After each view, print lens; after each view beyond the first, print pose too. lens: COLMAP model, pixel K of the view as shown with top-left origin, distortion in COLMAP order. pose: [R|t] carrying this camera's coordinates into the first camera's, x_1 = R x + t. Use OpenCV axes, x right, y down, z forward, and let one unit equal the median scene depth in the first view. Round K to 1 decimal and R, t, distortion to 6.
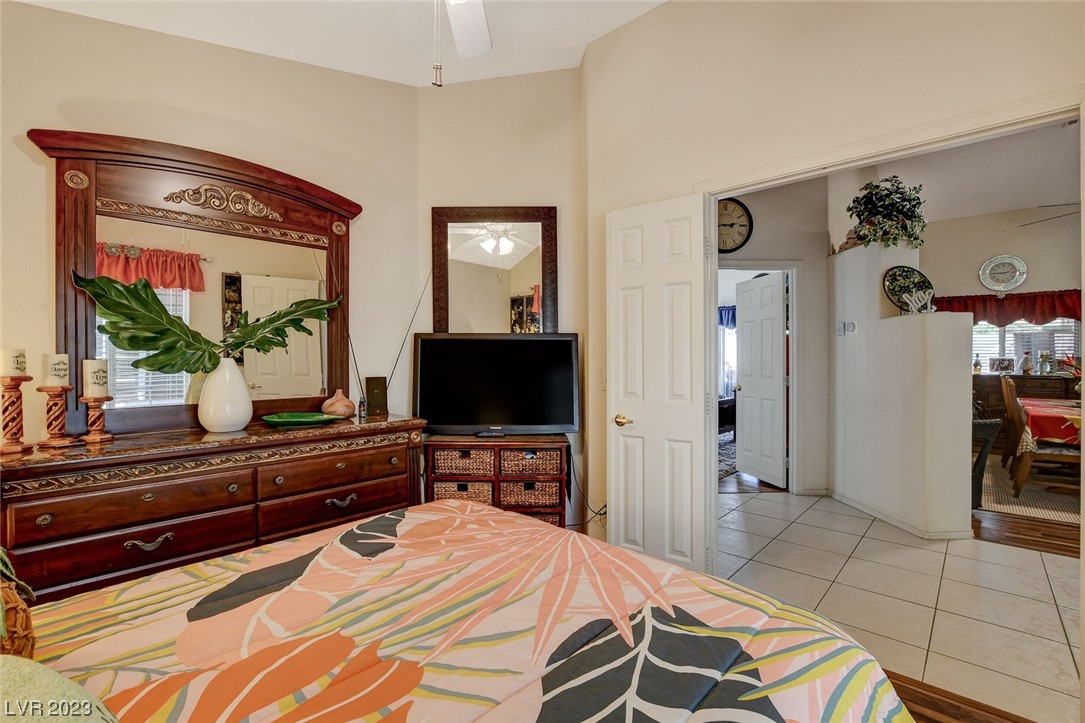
lens RADIAL K [[479.5, 0, 543.5], [0, 479.5, 363.1], [0, 0, 1]] dist [-0.003257, -0.000293]
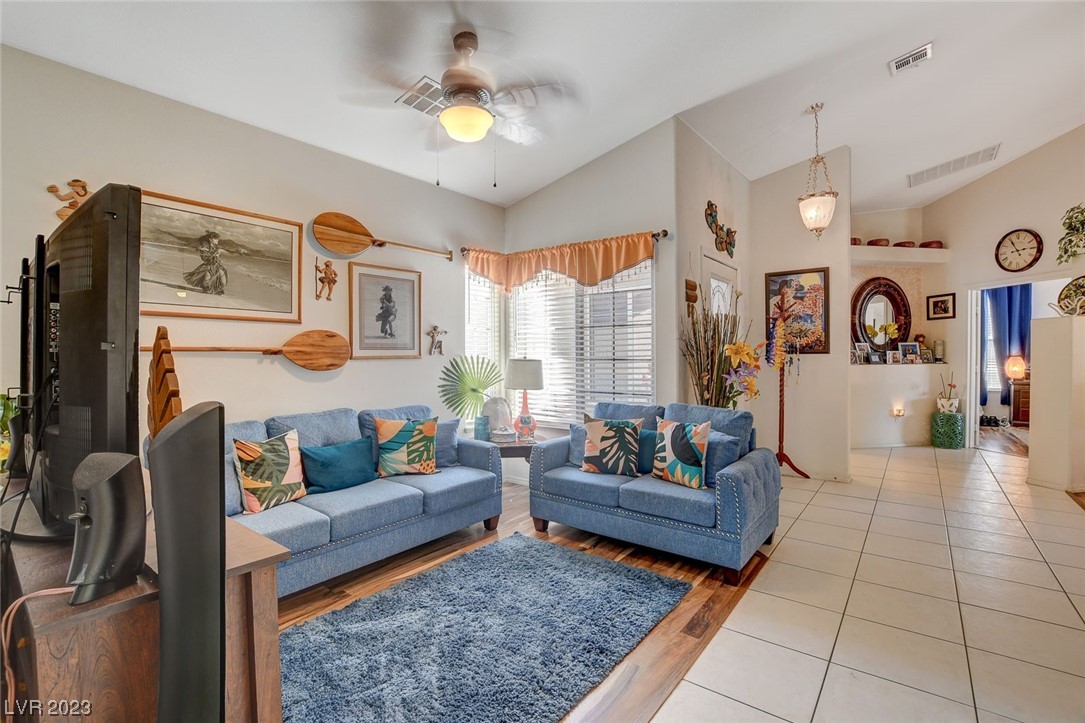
lens RADIAL K [[490.9, 0, 539.2], [0, 490.9, 360.5], [0, 0, 1]] dist [-0.027966, 0.005173]
pose [[0.059697, 0.010613, -0.998160, 1.612540], [-0.005481, 0.999932, 0.010304, 0.005932], [0.998202, 0.004856, 0.059751, -0.384406]]
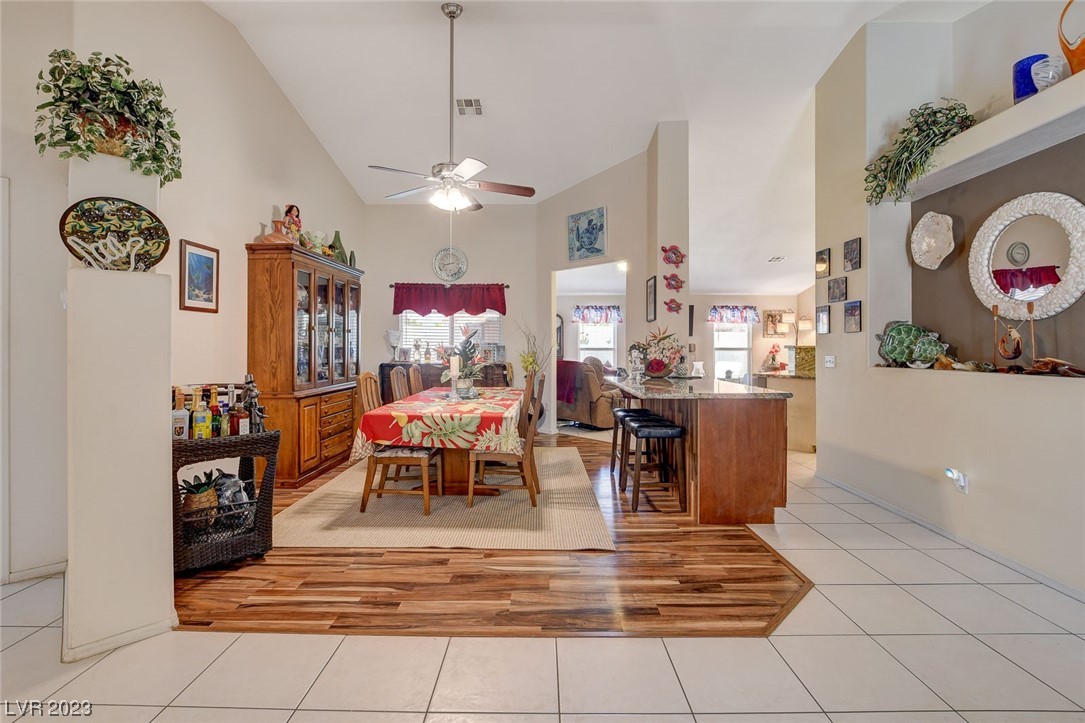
lens RADIAL K [[487.8, 0, 533.2], [0, 487.8, 347.4], [0, 0, 1]] dist [-0.022496, 0.000360]
pose [[0.754781, -0.000441, 0.655976, 0.649934], [0.005682, 0.999967, -0.005865, -0.002479], [-0.655952, 0.008154, 0.754759, 0.153618]]
